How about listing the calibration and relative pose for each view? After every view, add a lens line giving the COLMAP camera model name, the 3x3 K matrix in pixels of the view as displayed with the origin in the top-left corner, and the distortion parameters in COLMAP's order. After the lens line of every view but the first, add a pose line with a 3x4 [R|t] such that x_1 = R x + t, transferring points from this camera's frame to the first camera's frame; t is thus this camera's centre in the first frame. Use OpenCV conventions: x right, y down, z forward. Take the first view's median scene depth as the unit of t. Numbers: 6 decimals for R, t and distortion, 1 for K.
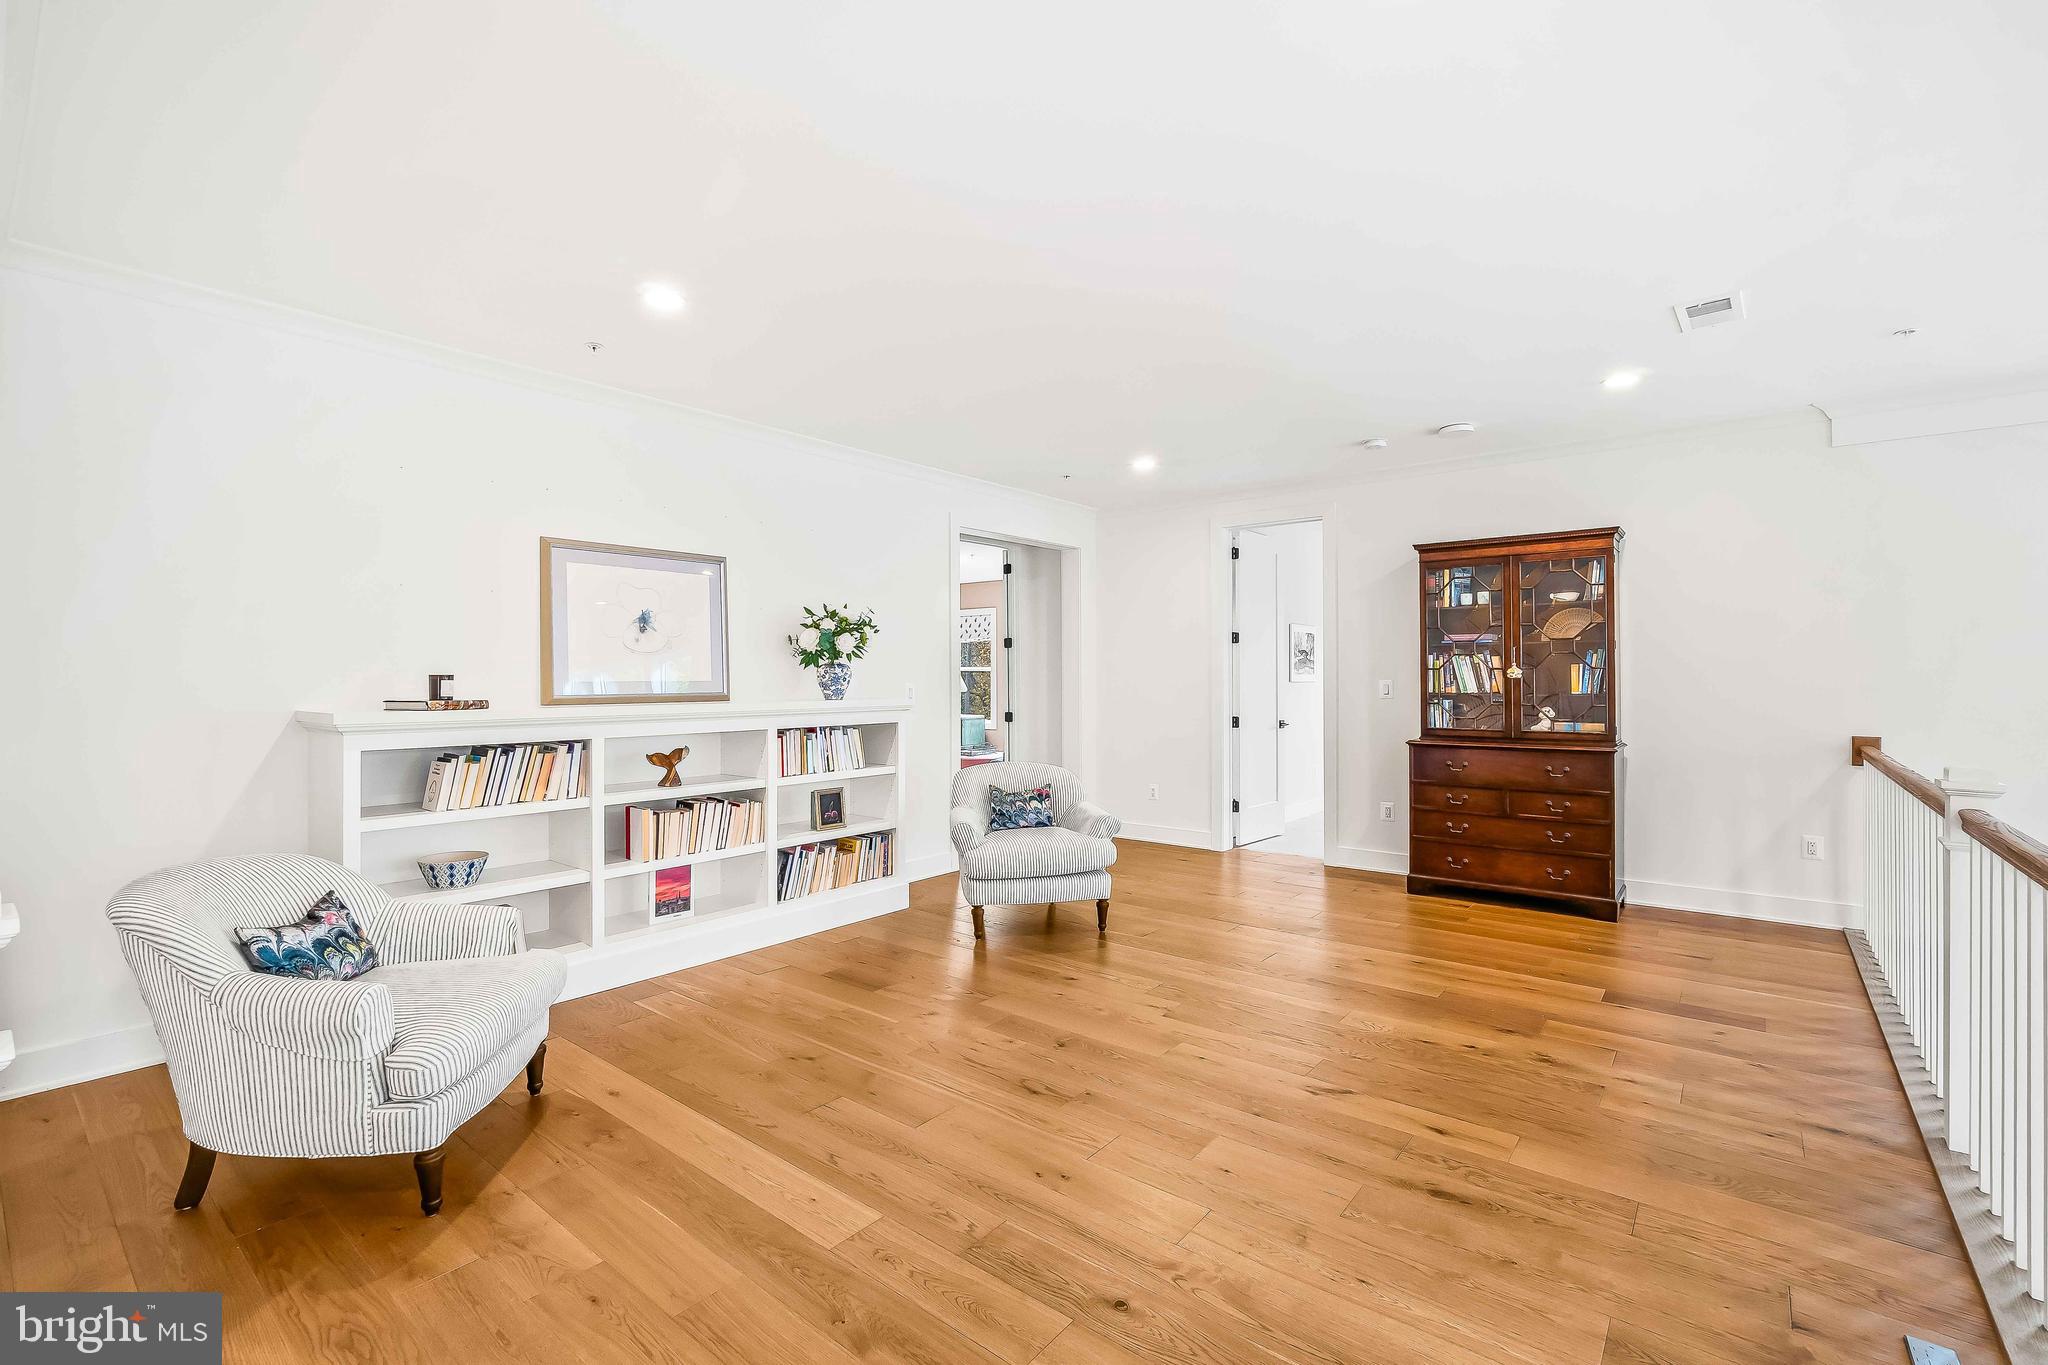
lens RADIAL K [[924.7, 0, 1024.0], [0, 924.7, 682.5], [0, 0, 1]] dist [0.000765, 0.000177]
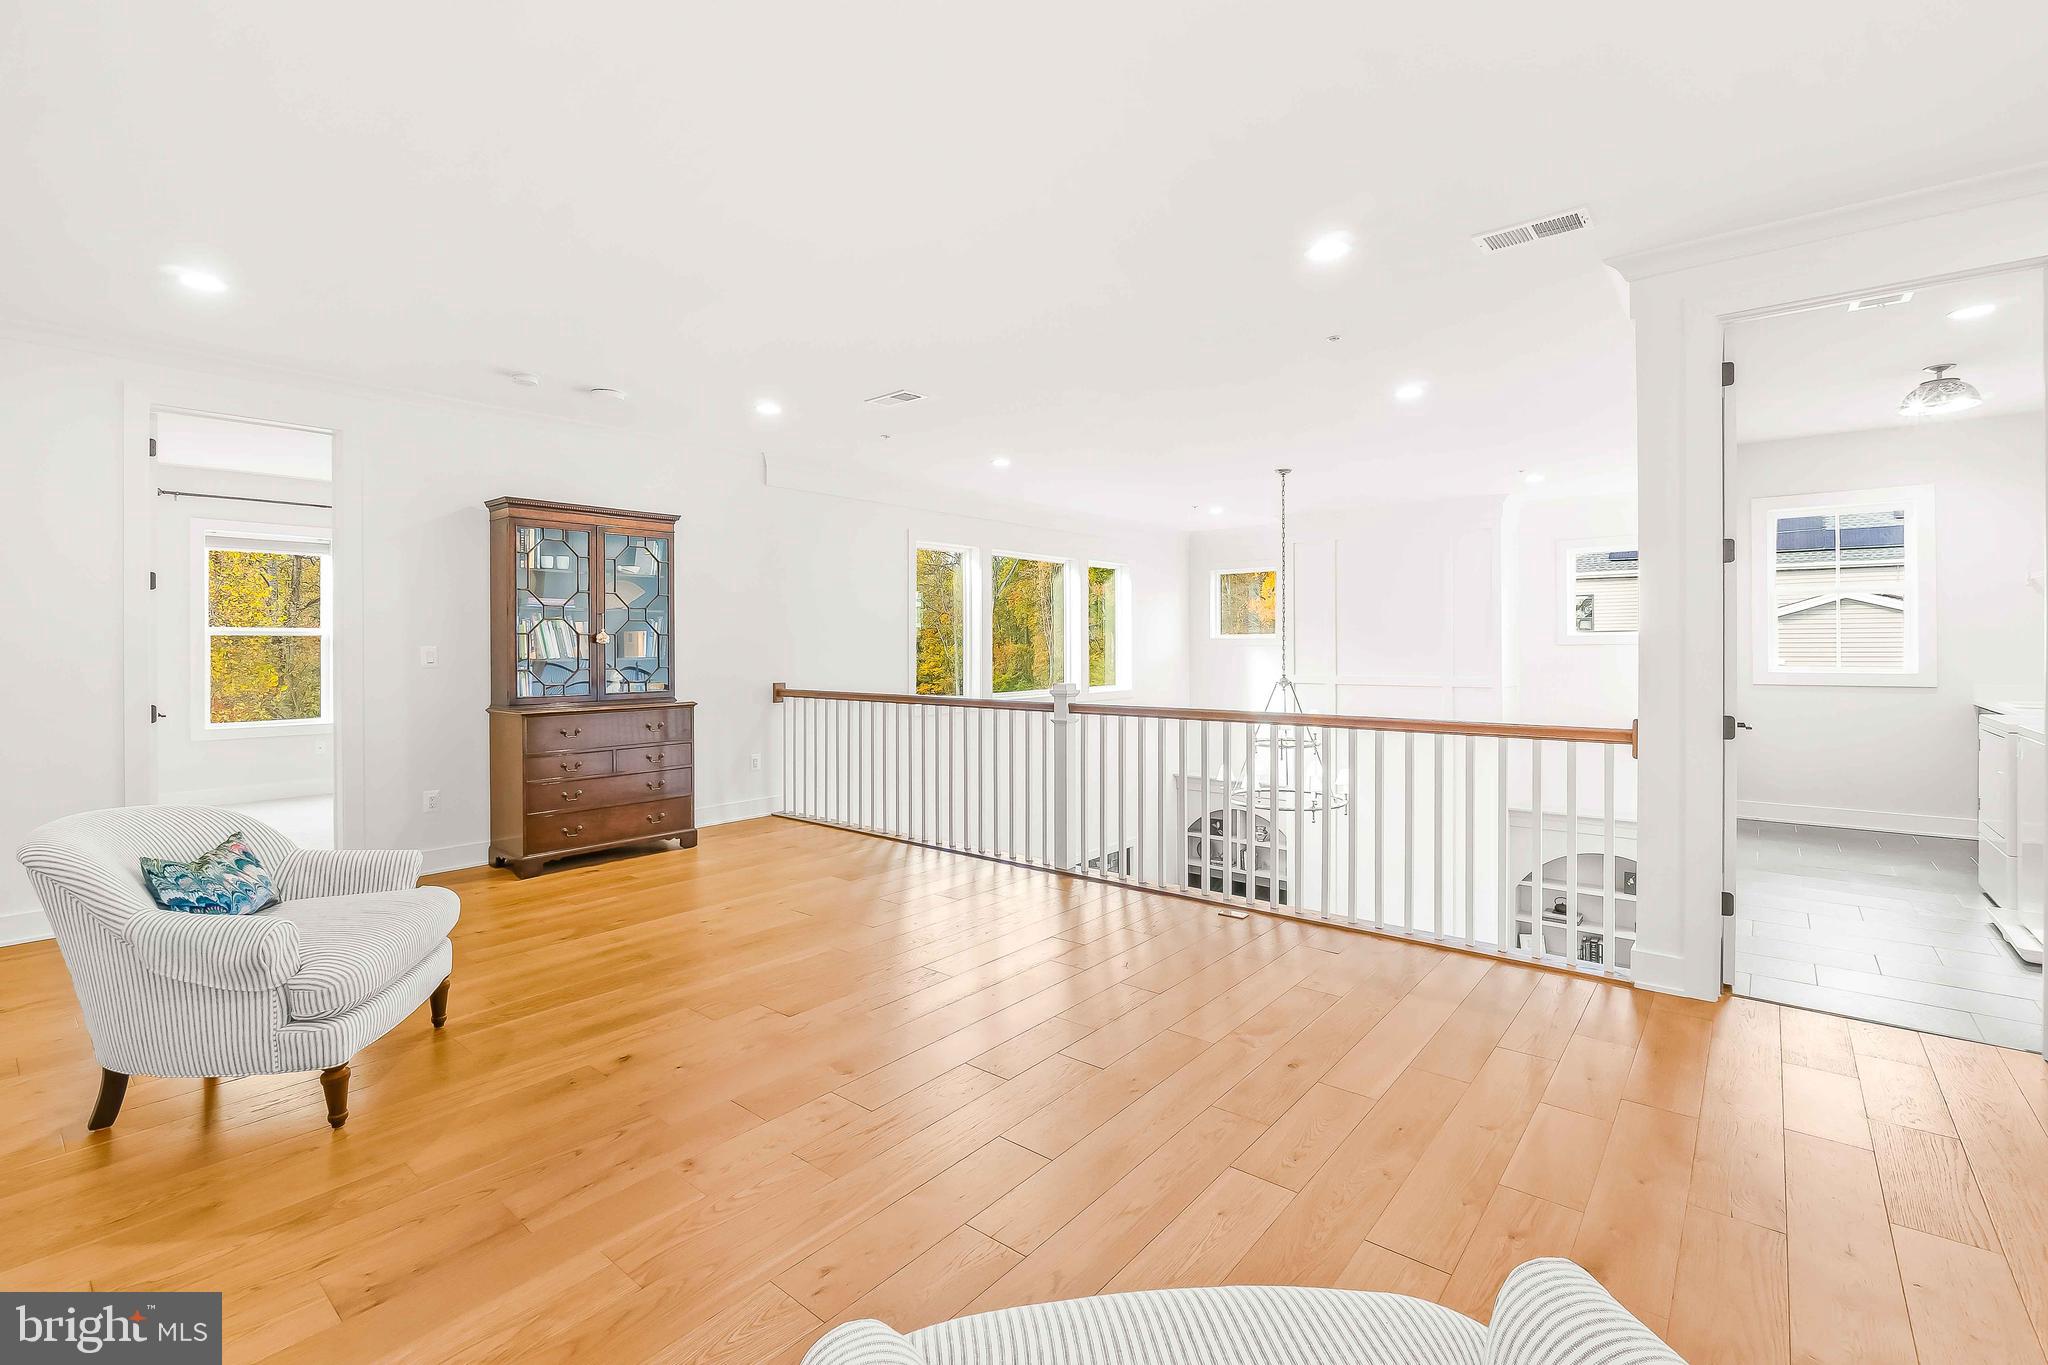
lens RADIAL K [[904.8, 0, 1025.0], [0, 904.8, 647.8], [0, 0, 1]] dist [0.000106, 0.000030]
pose [[0.028672, -0.002246, 0.999586, -0.482396], [0.009832, 0.999950, 0.001965, 0.003101], [-0.999541, 0.009772, 0.028692, 0.504174]]
